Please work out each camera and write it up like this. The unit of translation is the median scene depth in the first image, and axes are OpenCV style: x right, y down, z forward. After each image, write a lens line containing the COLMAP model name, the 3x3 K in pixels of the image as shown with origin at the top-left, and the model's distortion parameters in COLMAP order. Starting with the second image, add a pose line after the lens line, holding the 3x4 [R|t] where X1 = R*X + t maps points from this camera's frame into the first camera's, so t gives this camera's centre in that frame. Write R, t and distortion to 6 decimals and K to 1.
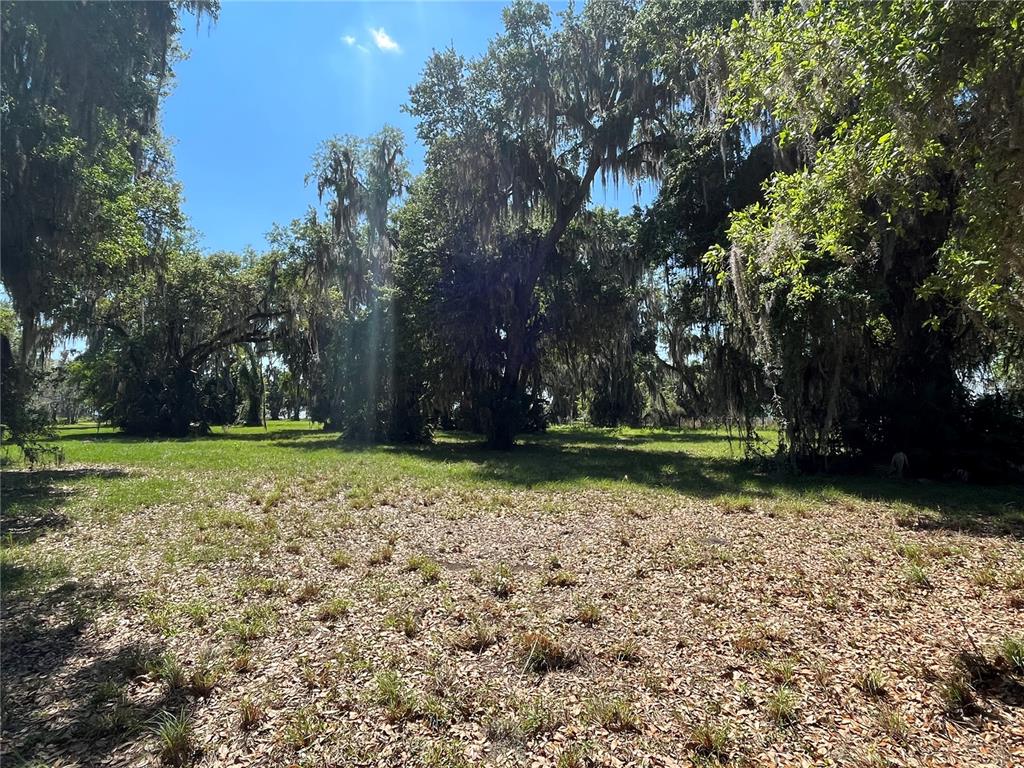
lens RADIAL K [[596.4, 0, 512.0], [0, 596.4, 383.5], [0, 0, 1]] dist [-0.000130, -0.000007]
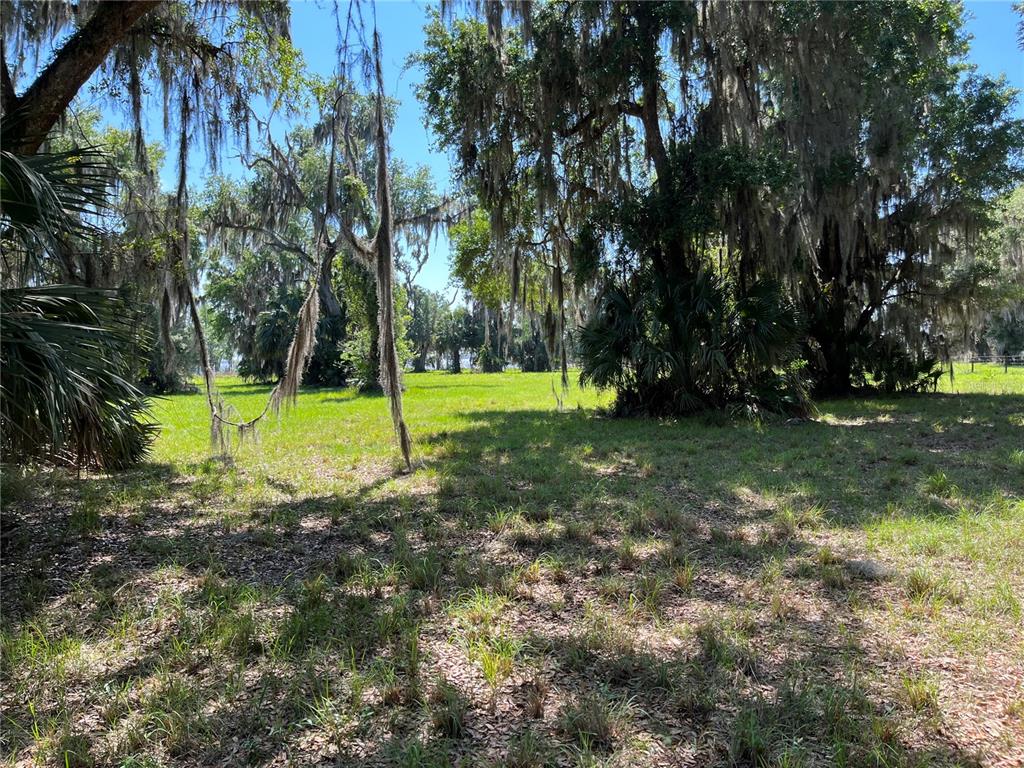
lens RADIAL K [[775.7, 0, 512.0], [0, 775.7, 383.6], [0, 0, 1]] dist [0.000148, 0.000004]
pose [[0.966067, -0.011933, -0.258015, -0.103055], [0.032673, 0.996554, 0.076244, 0.015711], [0.256216, -0.082087, 0.963128, 0.263717]]
